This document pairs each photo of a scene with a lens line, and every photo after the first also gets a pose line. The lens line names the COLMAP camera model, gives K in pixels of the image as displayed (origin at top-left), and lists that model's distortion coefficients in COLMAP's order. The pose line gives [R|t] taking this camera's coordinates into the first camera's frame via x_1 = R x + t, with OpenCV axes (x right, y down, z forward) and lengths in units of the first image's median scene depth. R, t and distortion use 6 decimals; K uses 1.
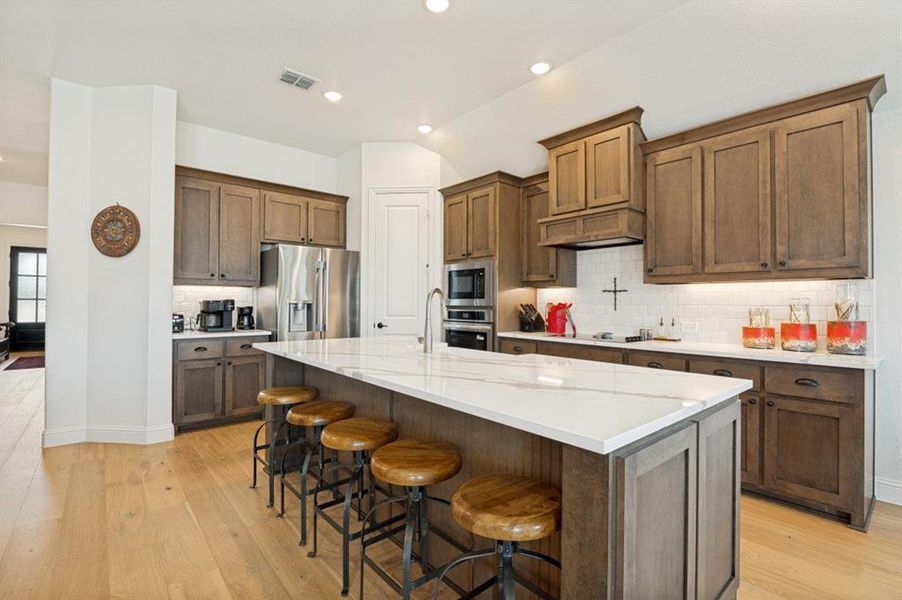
lens RADIAL K [[412.9, 0, 449.1], [0, 412.9, 297.9], [0, 0, 1]] dist [-0.008737, -0.003402]
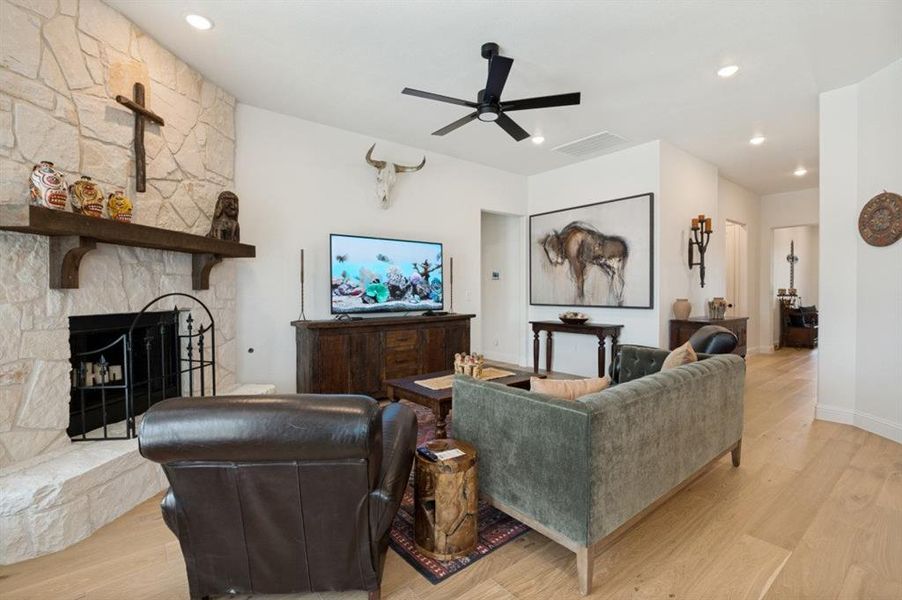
lens RADIAL K [[412.9, 0, 453.0], [0, 412.9, 298.4], [0, 0, 1]] dist [-0.008737, -0.003402]
pose [[-0.034914, 0.011375, -0.999326, 0.161805], [0.016109, 0.999812, 0.010818, -0.002761], [0.999260, -0.015720, -0.035091, 0.010381]]
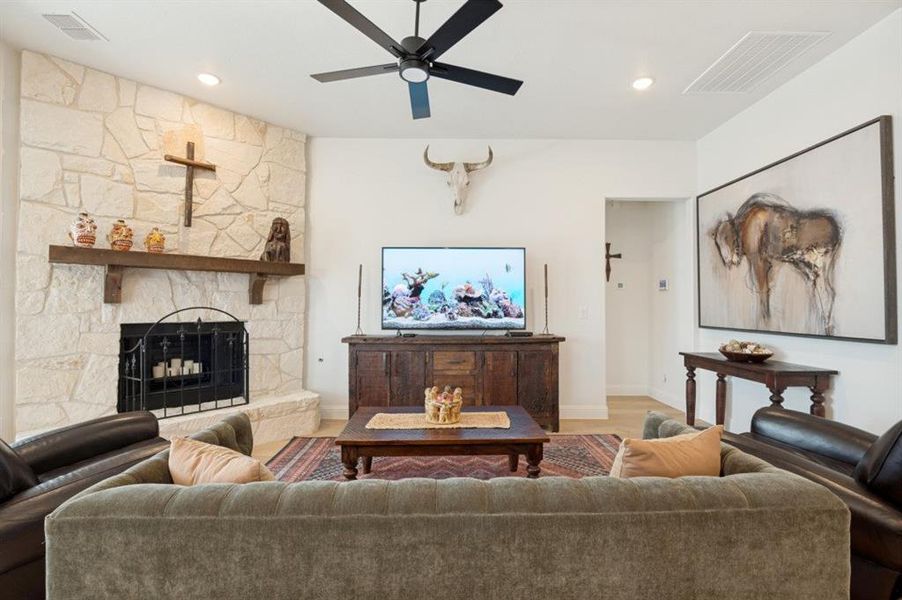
lens RADIAL K [[412.9, 0, 450.8], [0, 412.9, 297.8], [0, 0, 1]] dist [-0.008737, -0.003402]
pose [[-0.641321, -0.021435, -0.766973, -0.200173], [0.004382, 0.999491, -0.031598, -0.001579], [0.767260, -0.023625, -0.640901, 0.447399]]
